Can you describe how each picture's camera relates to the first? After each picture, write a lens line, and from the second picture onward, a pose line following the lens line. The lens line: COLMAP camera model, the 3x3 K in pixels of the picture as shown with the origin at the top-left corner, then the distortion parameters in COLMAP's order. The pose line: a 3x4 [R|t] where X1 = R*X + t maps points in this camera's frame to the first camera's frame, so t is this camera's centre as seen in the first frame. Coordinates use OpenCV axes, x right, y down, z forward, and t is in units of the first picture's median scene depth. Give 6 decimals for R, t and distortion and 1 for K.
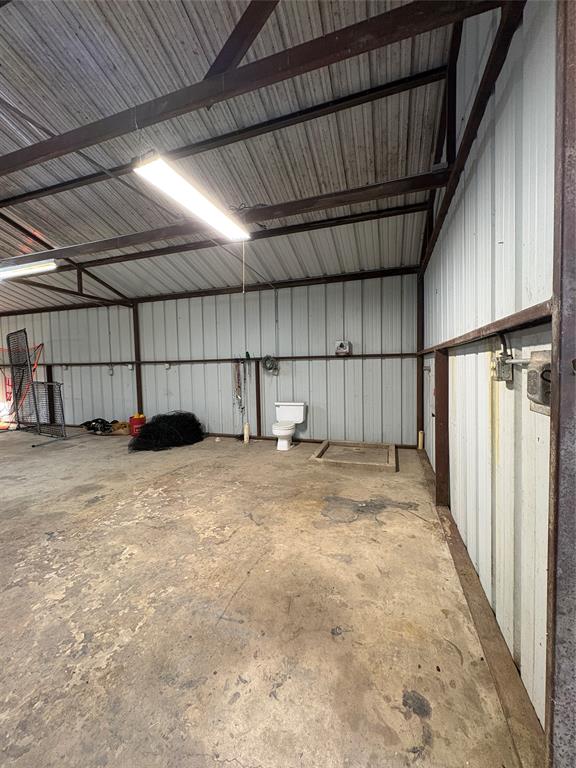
lens RADIAL K [[306.5, 0, 288.0], [0, 306.5, 384.0], [0, 0, 1]] dist [0.000791, 0.000355]
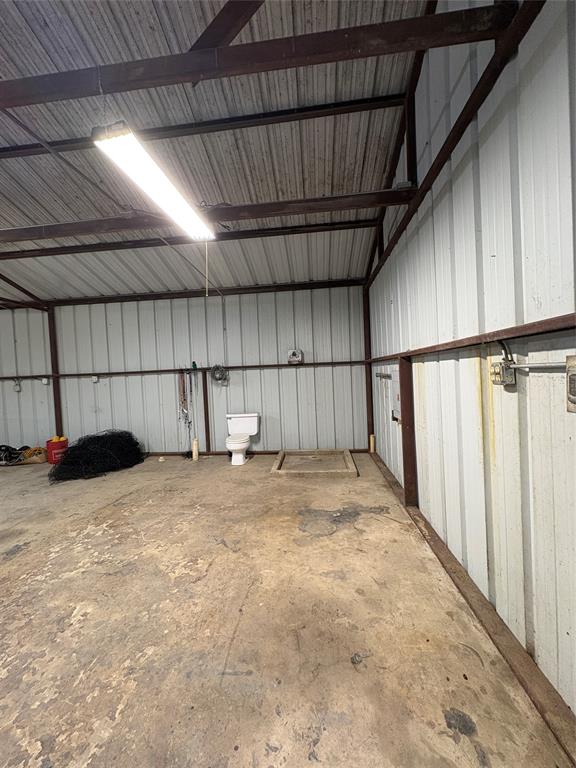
lens RADIAL K [[306.5, 0, 288.0], [0, 306.5, 384.0], [0, 0, 1]] dist [0.000791, 0.000355]
pose [[0.973701, -0.029251, 0.225944, -0.128329], [0.035976, 0.999022, -0.025706, -0.005691], [-0.224971, 0.033158, 0.973801, 0.064484]]
